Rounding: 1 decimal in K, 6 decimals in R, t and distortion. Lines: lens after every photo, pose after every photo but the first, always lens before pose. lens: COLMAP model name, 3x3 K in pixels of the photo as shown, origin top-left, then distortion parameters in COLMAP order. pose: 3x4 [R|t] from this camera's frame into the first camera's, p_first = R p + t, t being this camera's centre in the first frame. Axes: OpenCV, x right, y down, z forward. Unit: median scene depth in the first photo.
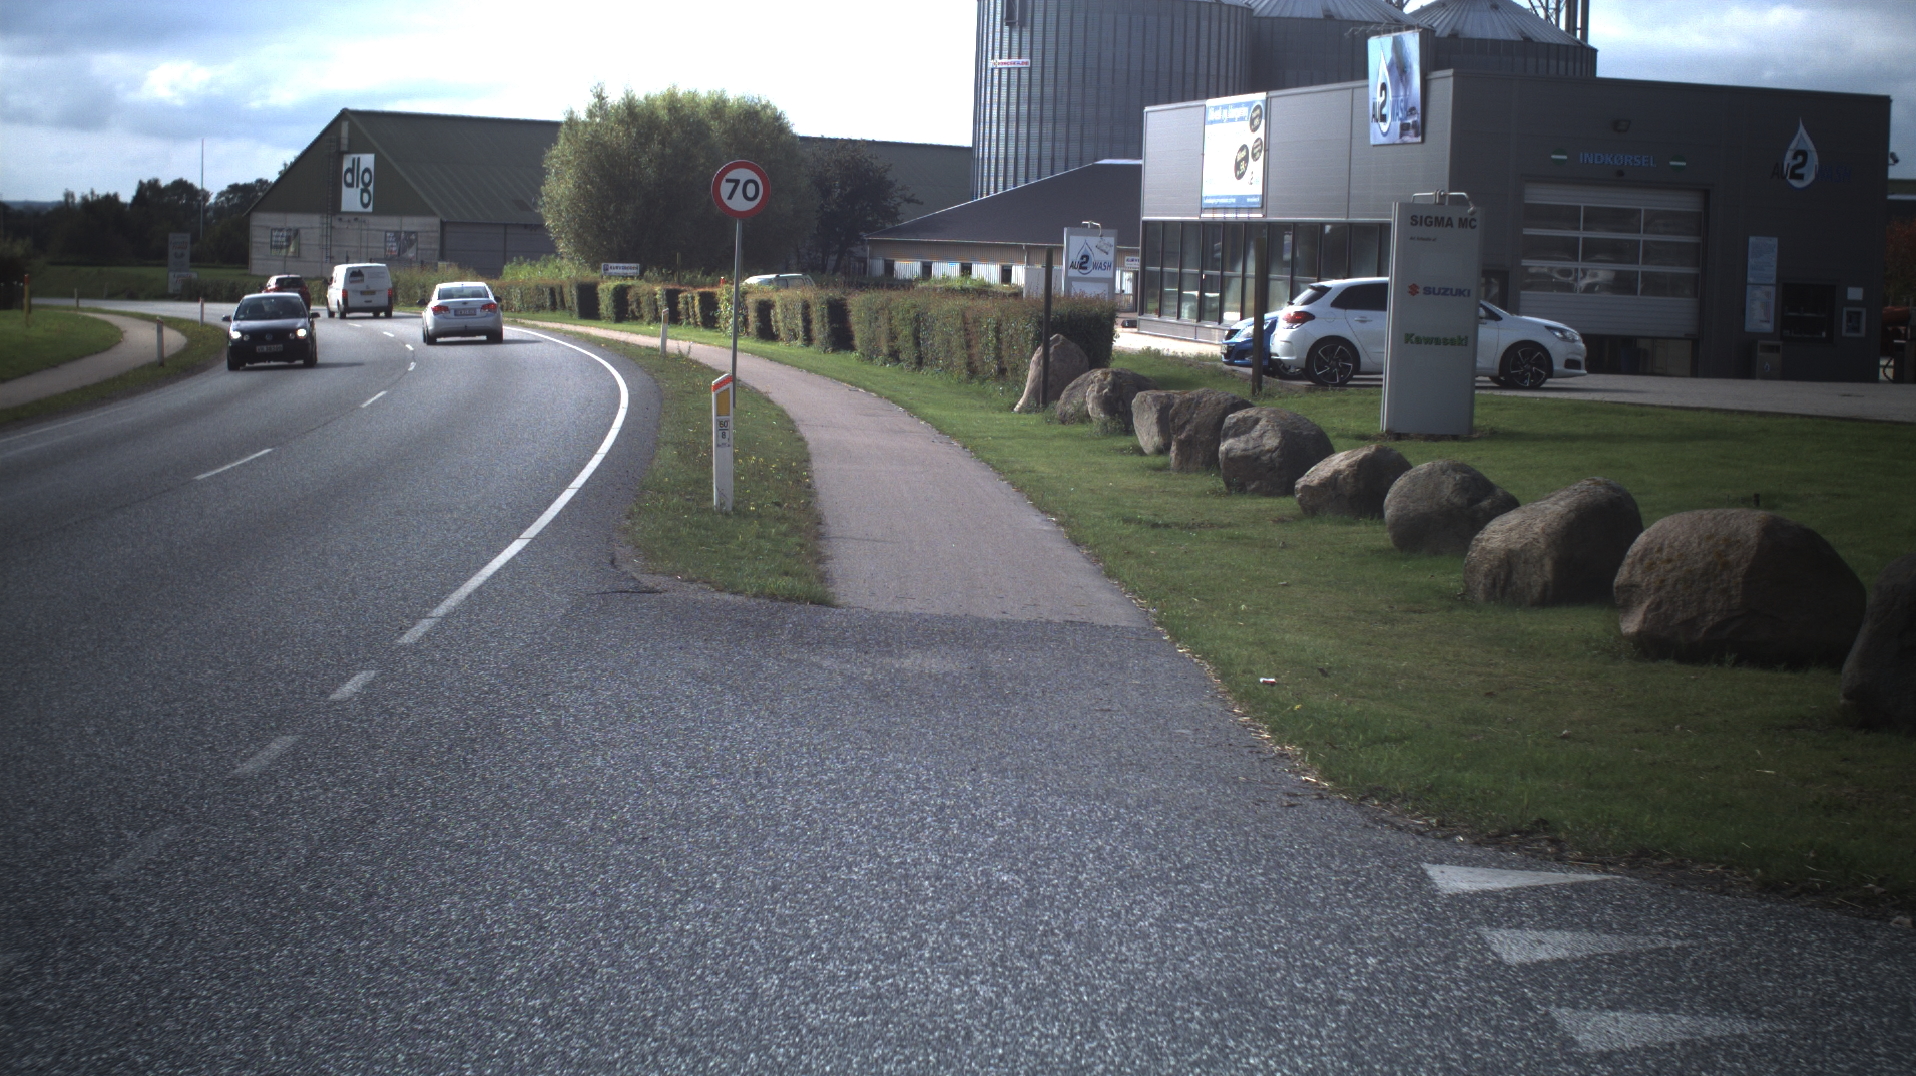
lens RADIAL K [[3410.6, 0, 958.0], [0, 3410.6, 538.0], [0, 0, 1]] dist [-0.303219, 0.448600]
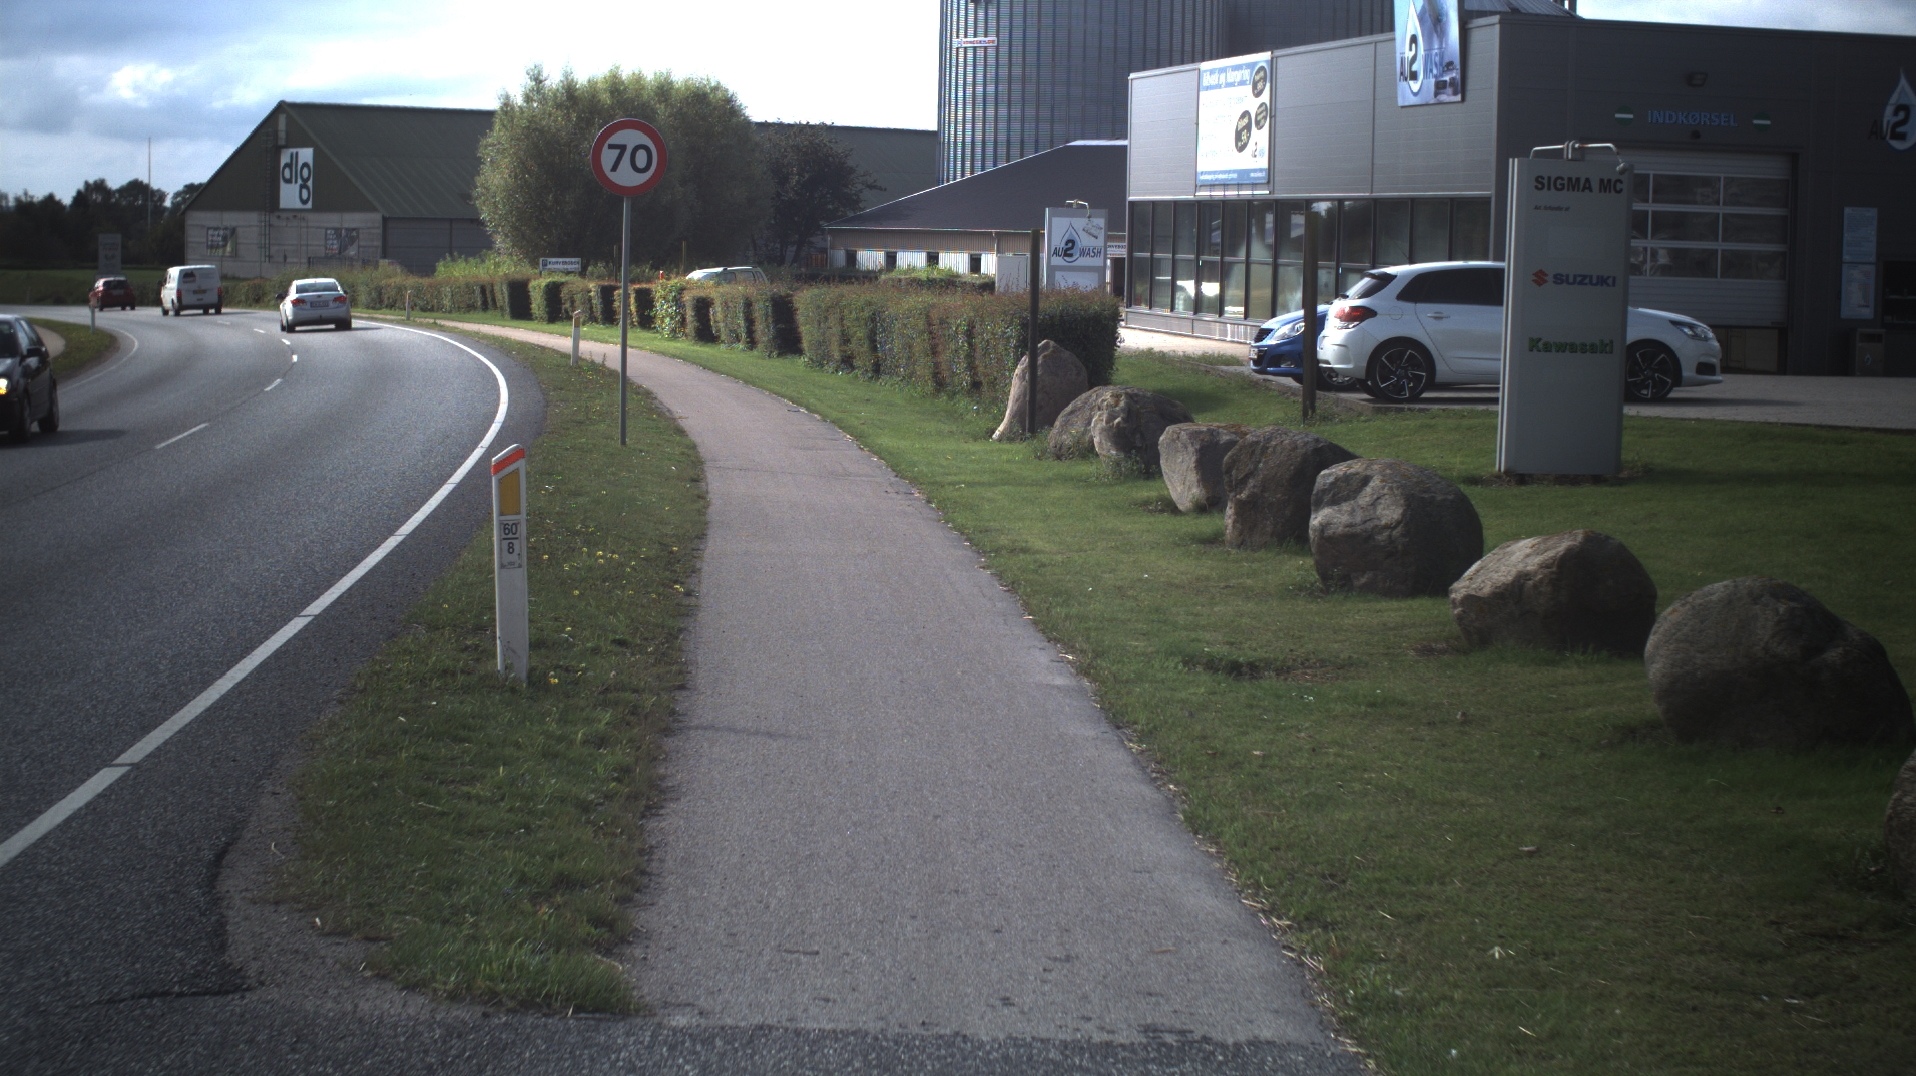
lens RADIAL K [[3410.6, 0, 958.0], [0, 3410.6, 538.0], [0, 0, 1]] dist [-0.303219, 0.448600]
pose [[0.999845, -0.015589, 0.008241, 0.000947], [0.015564, 0.999874, 0.003179, -0.009874], [-0.008290, -0.003051, 0.999961, 0.125595]]
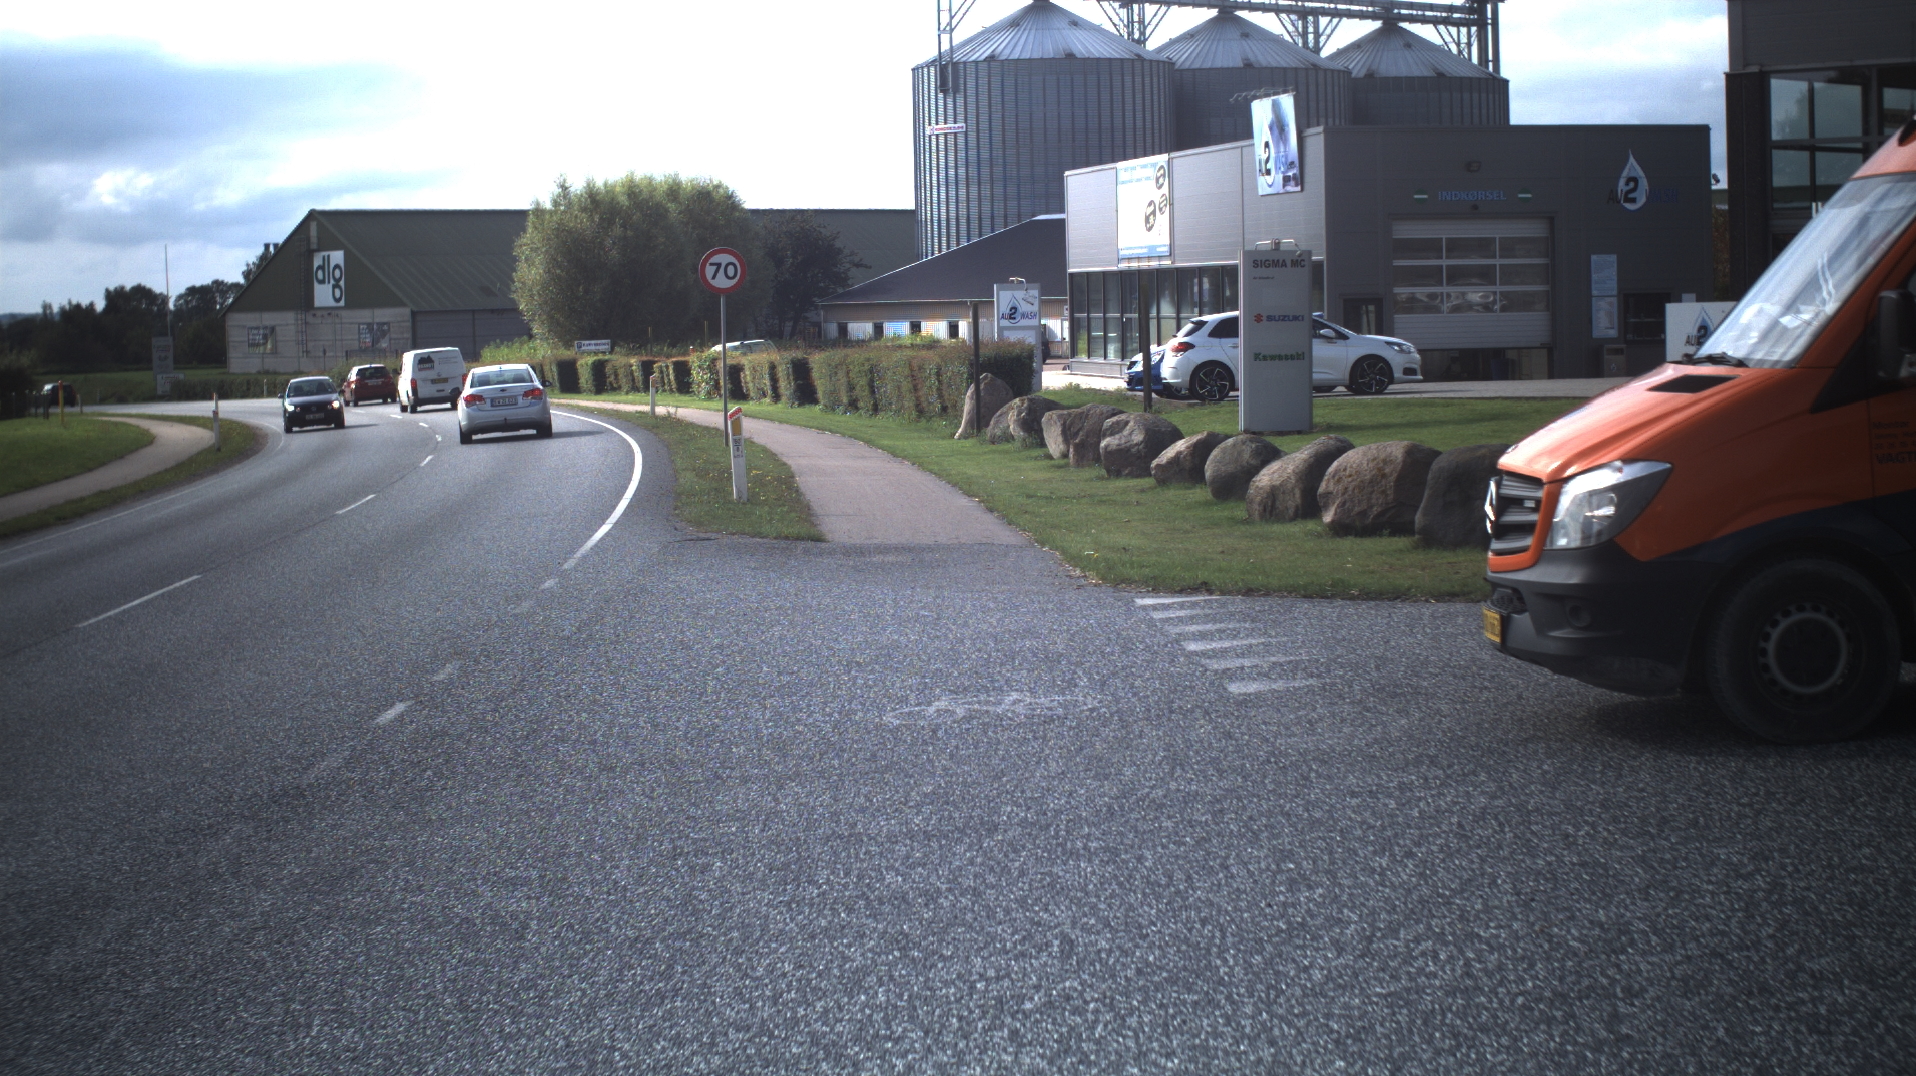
lens RADIAL K [[3410.6, 0, 958.0], [0, 3410.6, 538.0], [0, 0, 1]] dist [-0.303219, 0.448600]
pose [[0.998143, -0.060057, 0.010180, 0.001827], [0.060221, 0.998045, -0.016730, 0.010859], [-0.009155, 0.017312, 0.999808, -0.125911]]
